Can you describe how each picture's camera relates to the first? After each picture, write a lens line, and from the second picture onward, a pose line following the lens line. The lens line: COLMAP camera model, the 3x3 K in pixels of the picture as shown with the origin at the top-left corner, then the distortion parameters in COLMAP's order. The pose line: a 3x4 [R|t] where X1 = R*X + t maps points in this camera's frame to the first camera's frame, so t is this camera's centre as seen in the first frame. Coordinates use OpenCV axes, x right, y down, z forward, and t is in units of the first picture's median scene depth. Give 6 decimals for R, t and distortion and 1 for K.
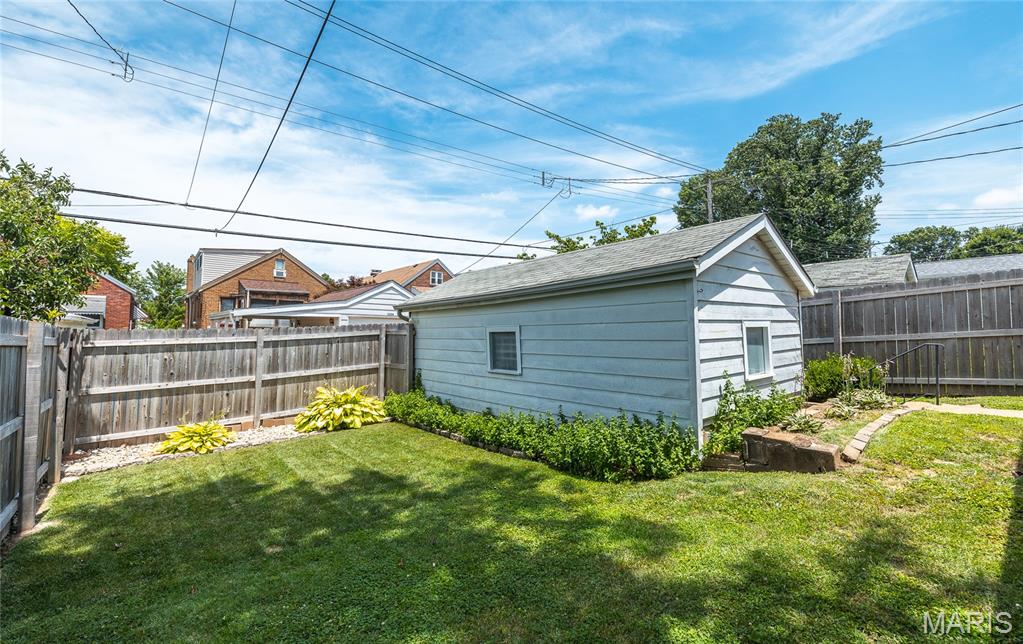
lens RADIAL K [[428.3, 0, 502.9], [0, 428.3, 335.0], [0, 0, 1]] dist [-0.001312, 0.000625]
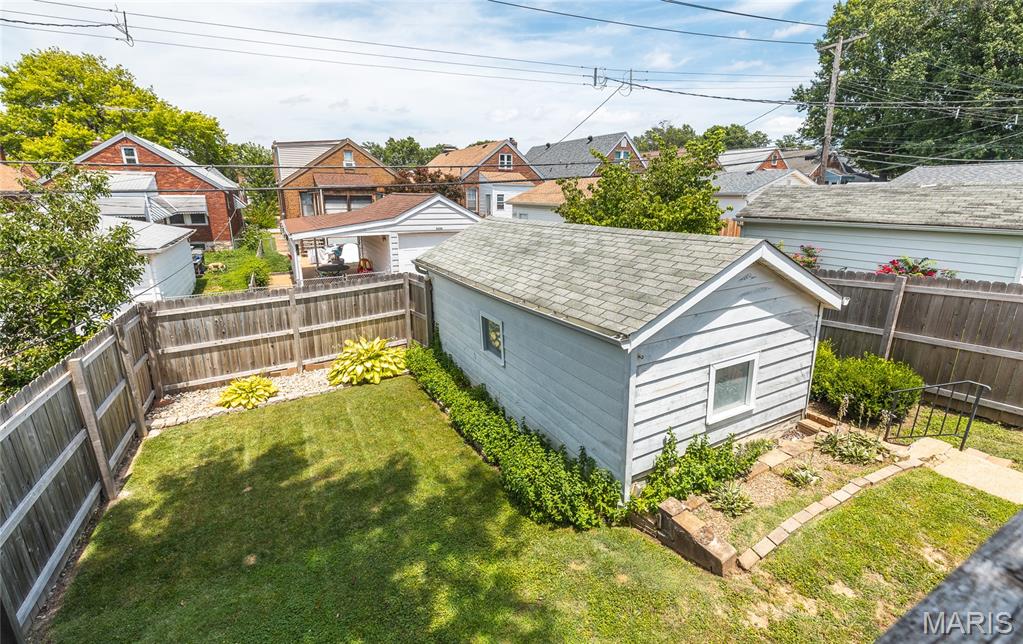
lens RADIAL K [[428.3, 0, 503.1], [0, 428.3, 332.1], [0, 0, 1]] dist [-0.001312, 0.000625]
pose [[0.979537, 0.057467, -0.192885, 0.191938], [0.002258, 0.955171, 0.296046, -0.240016], [0.201251, -0.290423, 0.935496, 0.050203]]
